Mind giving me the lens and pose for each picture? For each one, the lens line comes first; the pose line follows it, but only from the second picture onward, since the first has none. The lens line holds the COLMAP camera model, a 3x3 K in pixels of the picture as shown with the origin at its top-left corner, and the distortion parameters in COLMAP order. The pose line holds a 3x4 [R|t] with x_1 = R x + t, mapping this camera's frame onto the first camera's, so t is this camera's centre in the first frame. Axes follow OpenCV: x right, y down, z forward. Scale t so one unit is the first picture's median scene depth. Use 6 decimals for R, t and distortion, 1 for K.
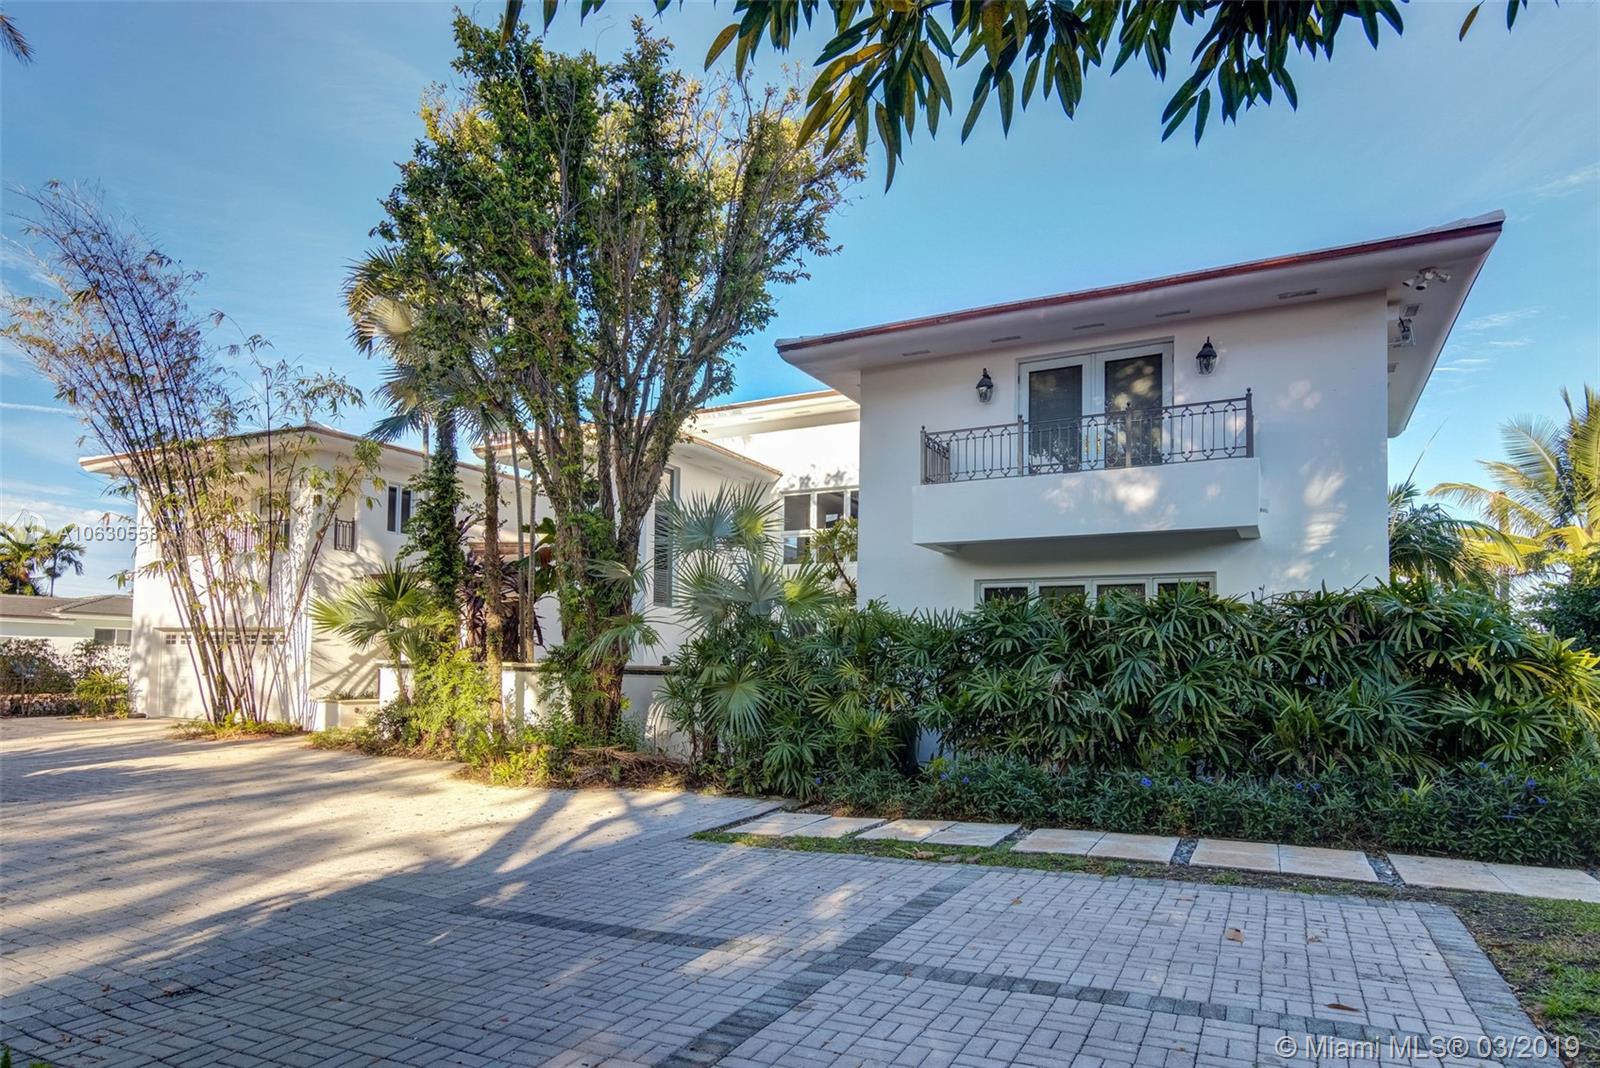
lens RADIAL K [[796.1, 0, 845.0], [0, 796.1, 586.8], [0, 0, 1]] dist [0.004075, 0.001844]
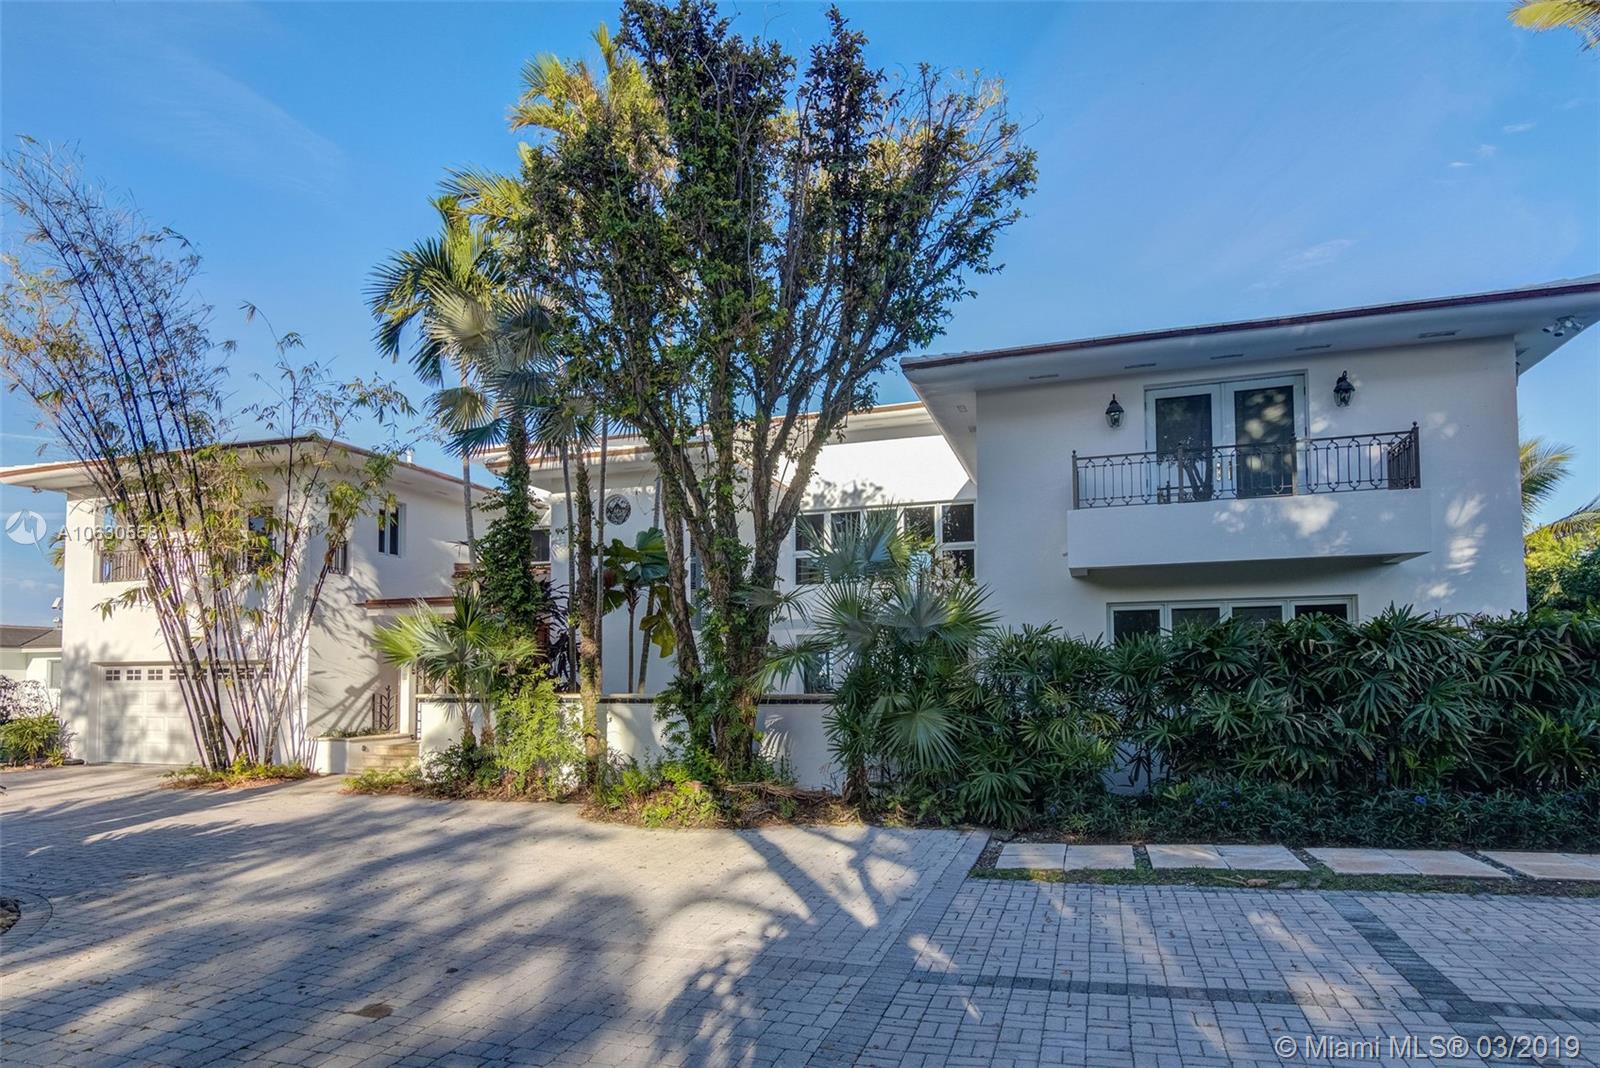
lens RADIAL K [[776.1, 0, 838.9], [0, 776.1, 623.4], [0, 0, 1]] dist [-0.004237, -0.000583]
pose [[0.990581, -0.009861, 0.136574, -0.355387], [0.006979, 0.999743, 0.021562, -0.008354], [-0.136751, -0.020406, 0.990395, 0.075981]]
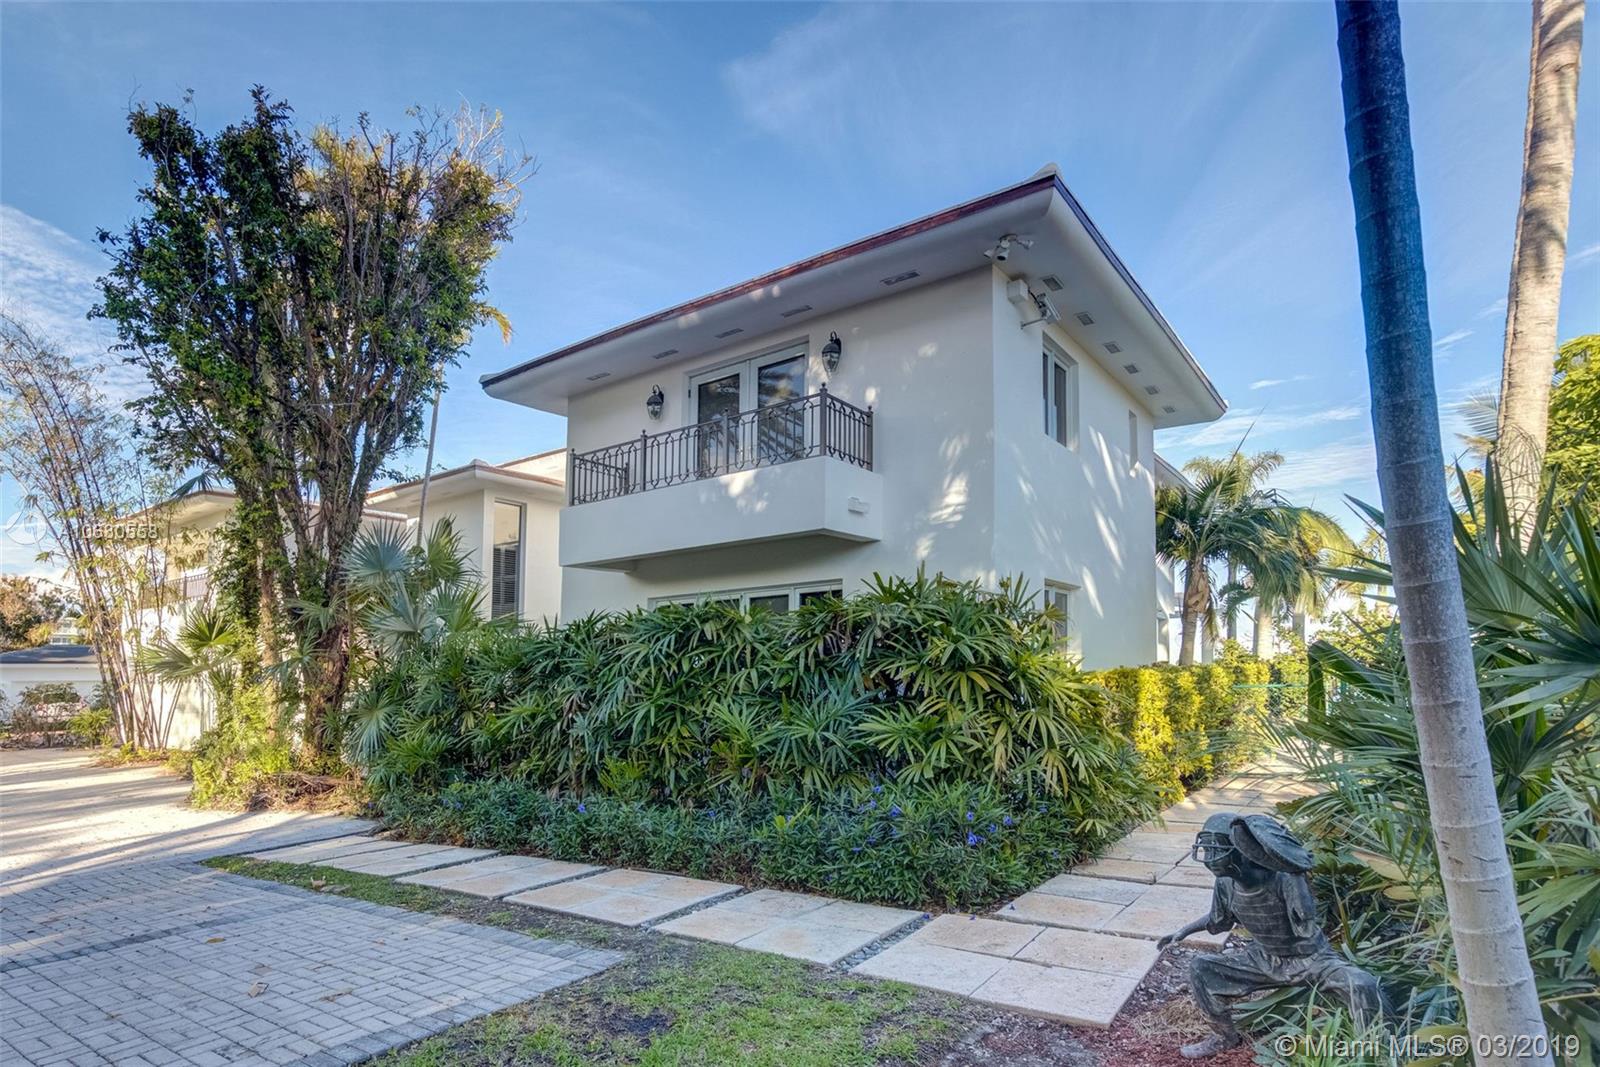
lens RADIAL K [[743.6, 0, 800.8], [0, 743.6, 617.9], [0, 0, 1]] dist [-0.014627, 0.000790]
pose [[0.990392, -0.046425, -0.130261, 0.535435], [0.048838, 0.998688, 0.015391, 0.012473], [0.129375, -0.021604, 0.991360, 0.111032]]
